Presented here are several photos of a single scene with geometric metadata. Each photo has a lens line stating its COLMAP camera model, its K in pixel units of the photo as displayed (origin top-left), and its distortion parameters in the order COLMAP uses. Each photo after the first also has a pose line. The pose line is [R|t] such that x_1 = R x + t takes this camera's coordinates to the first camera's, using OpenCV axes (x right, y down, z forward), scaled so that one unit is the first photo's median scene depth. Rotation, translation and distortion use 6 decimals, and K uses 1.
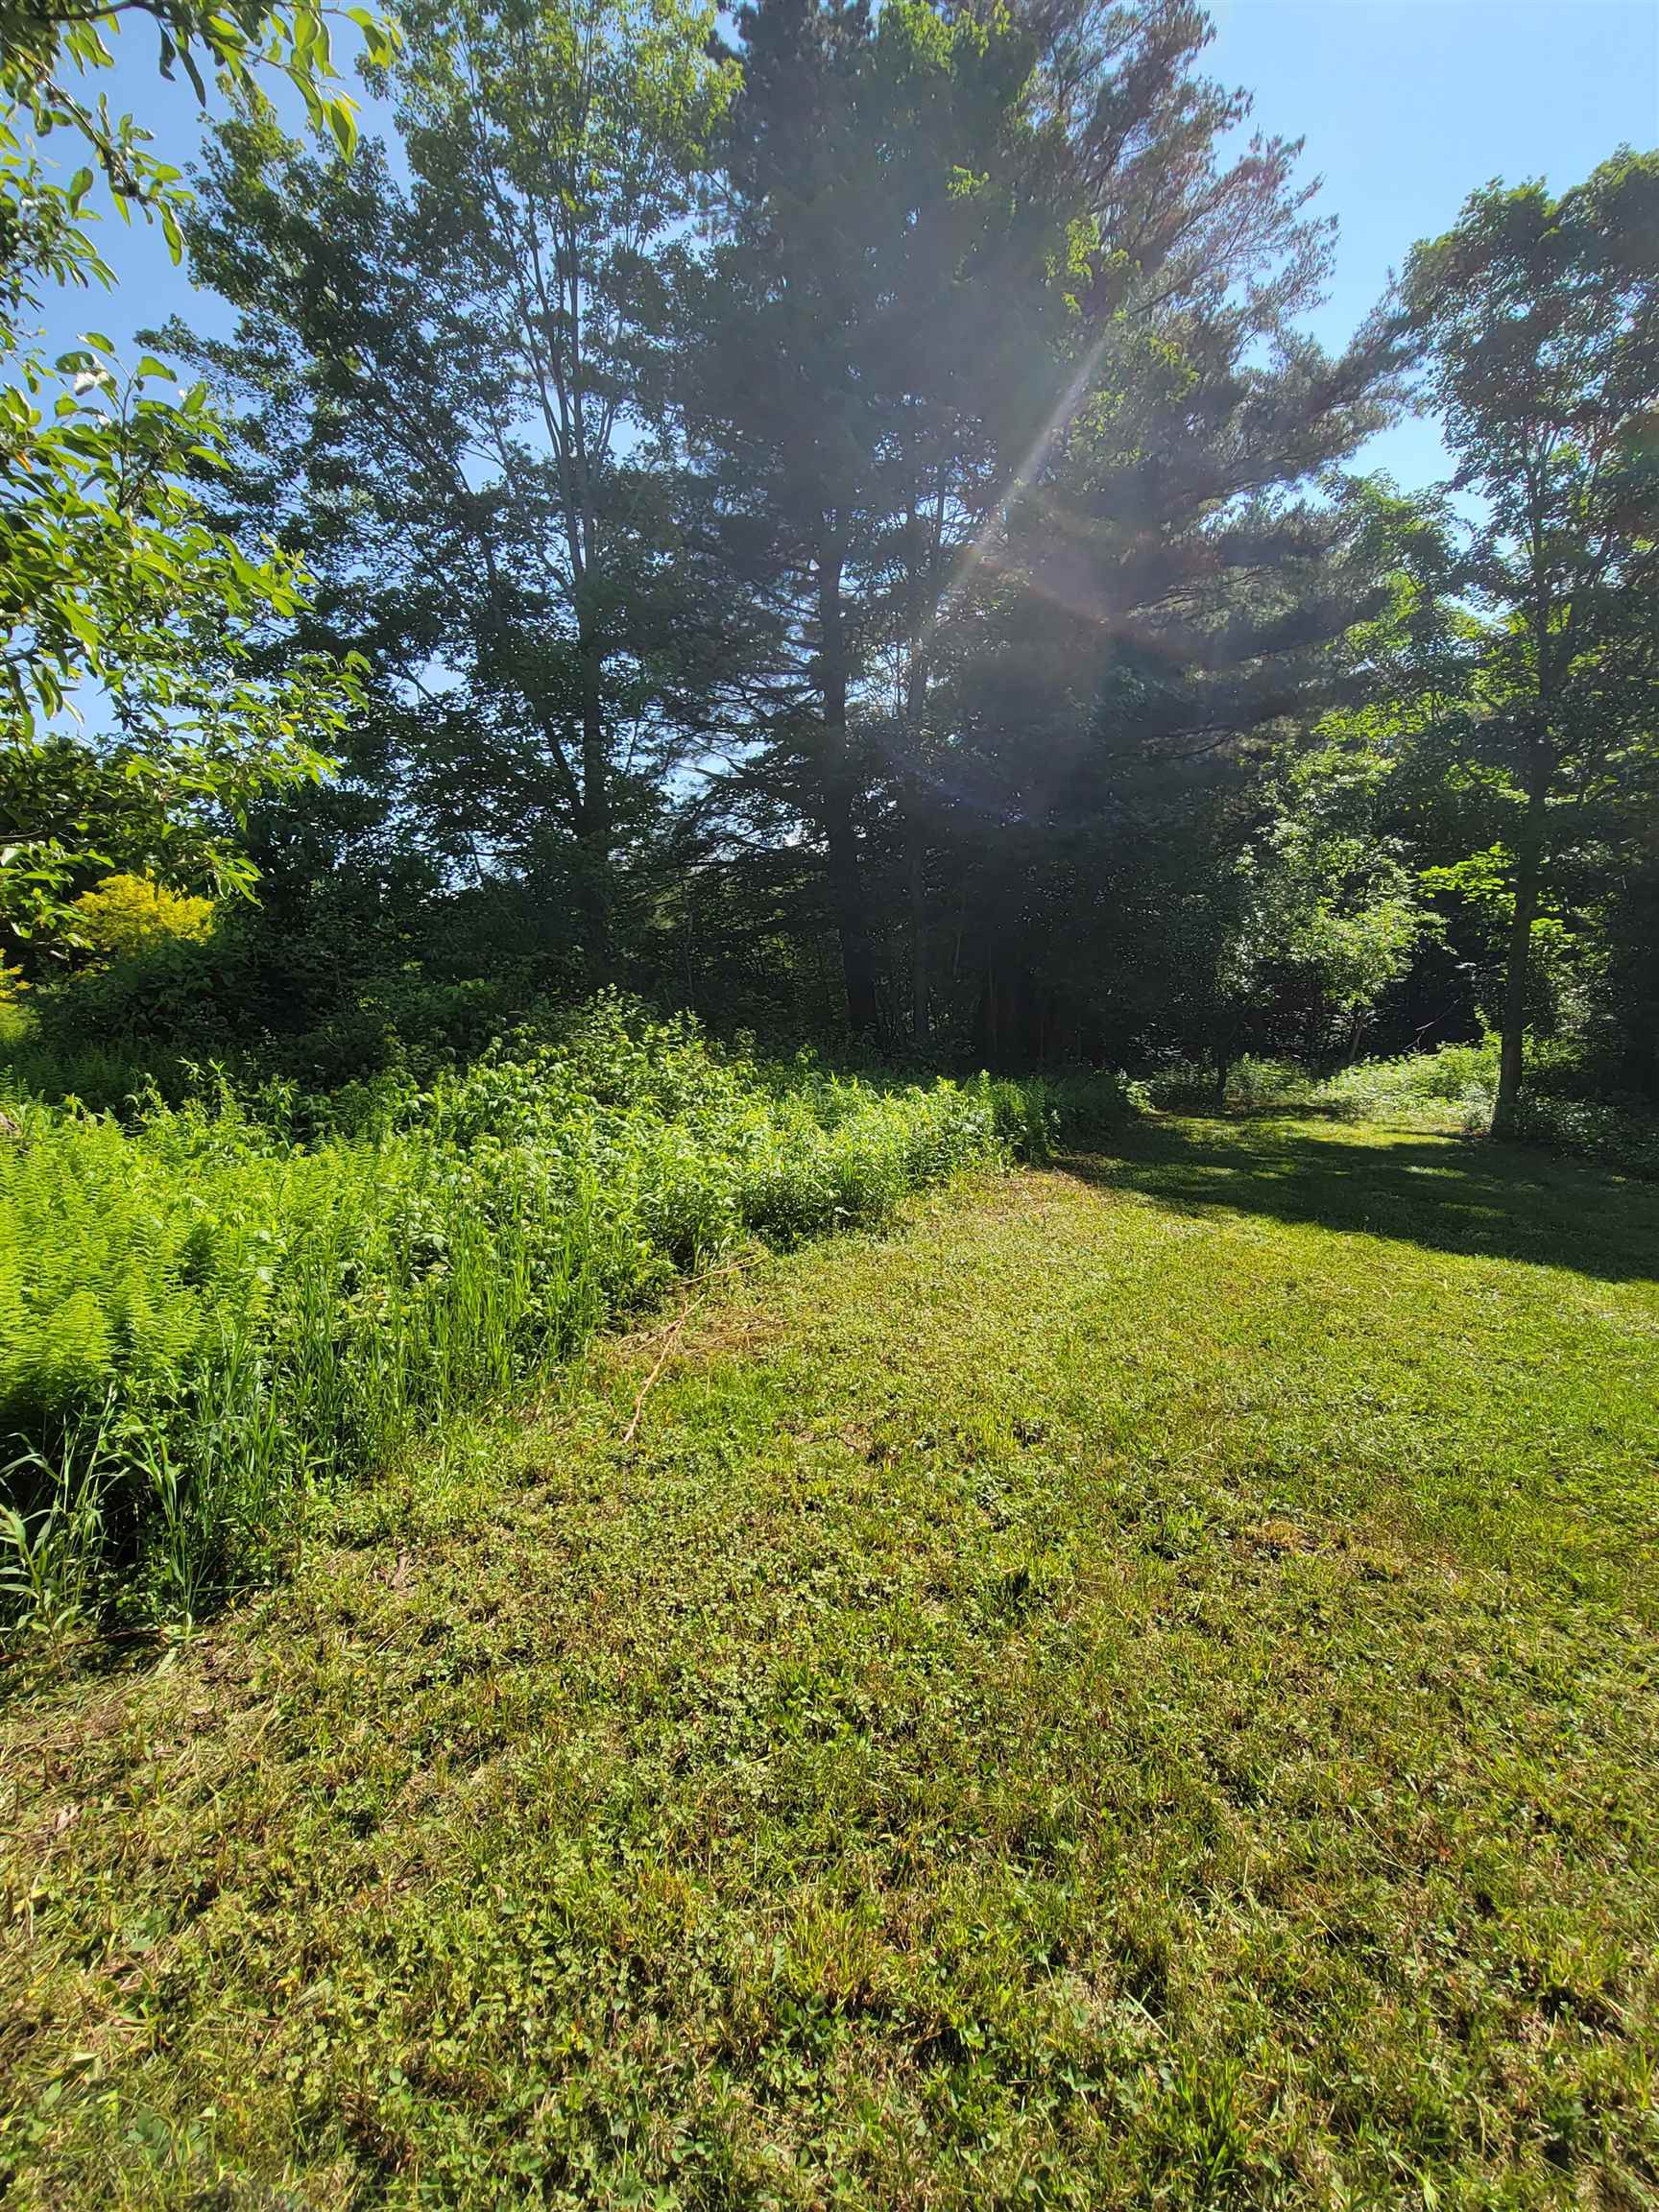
lens RADIAL K [[1045.8, 0, 833.8], [0, 1045.8, 1095.3], [0, 0, 1]] dist [0.001175, -0.000292]
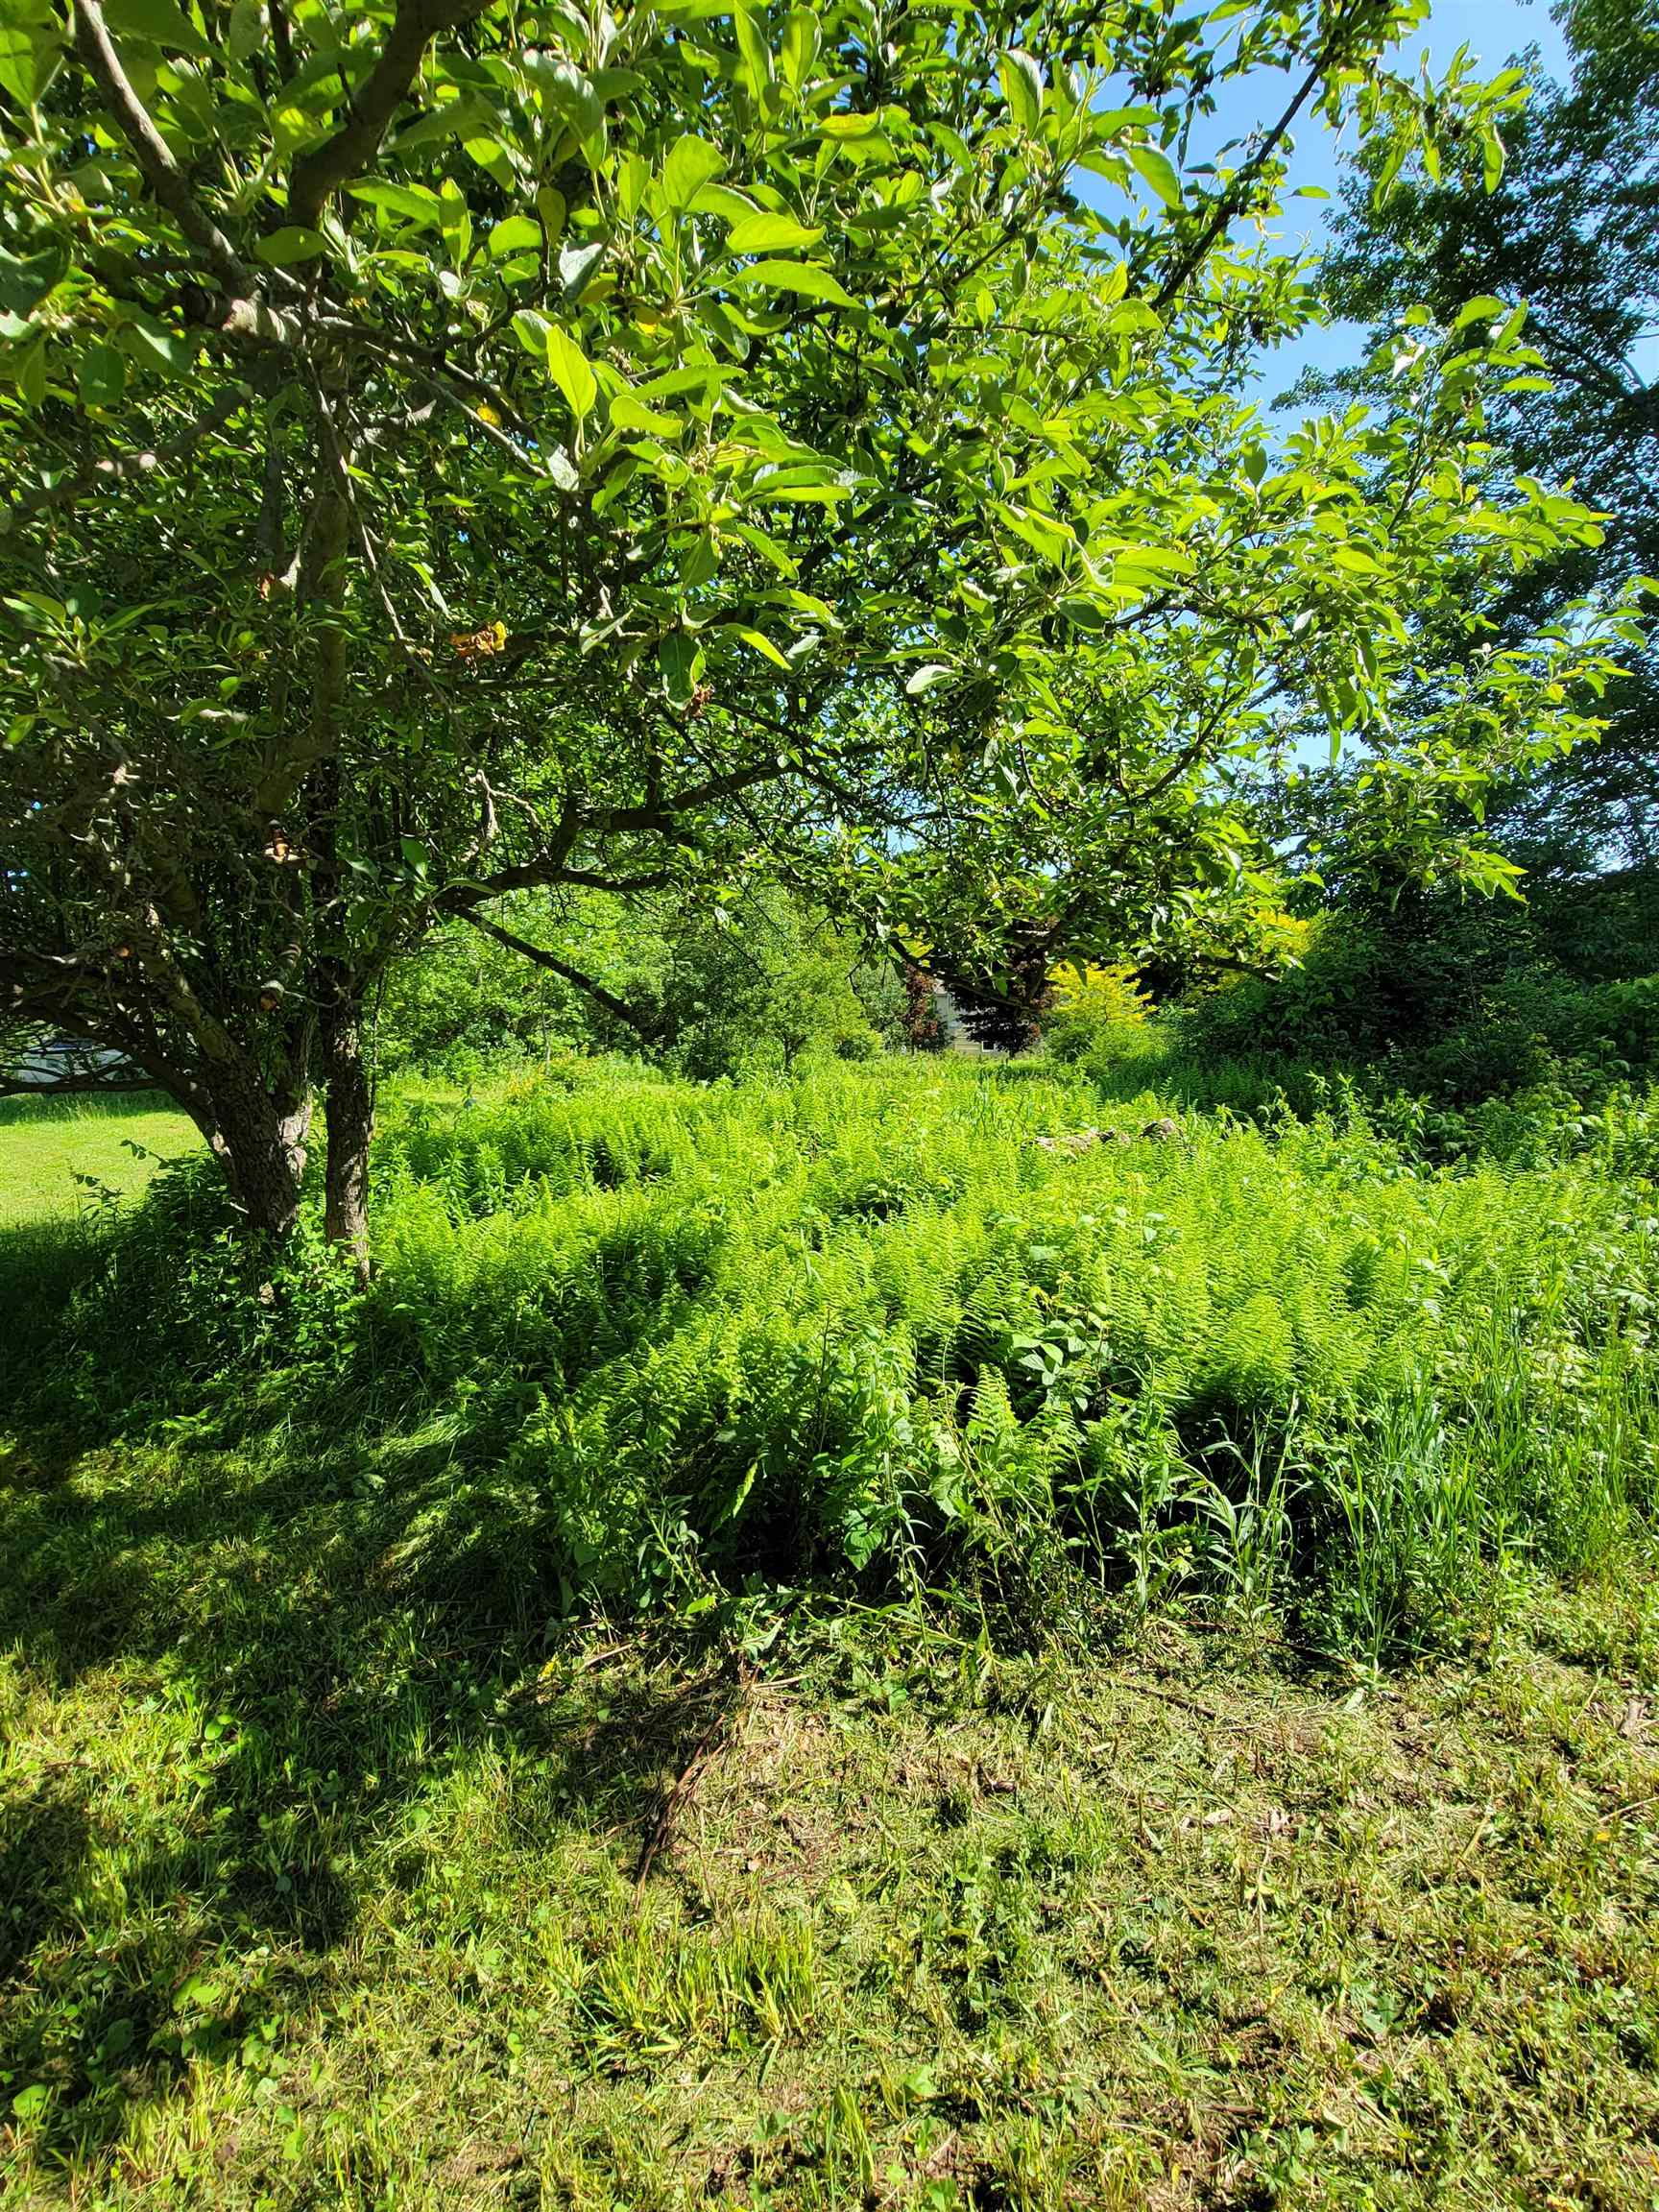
lens RADIAL K [[1045.8, 0, 833.8], [0, 1045.8, 1095.3], [0, 0, 1]] dist [0.001175, -0.000292]
pose [[0.595259, 0.023679, -0.803185, -0.128939], [-0.031916, 0.999474, 0.005812, -0.005829], [0.802900, 0.022175, 0.595701, 0.020006]]
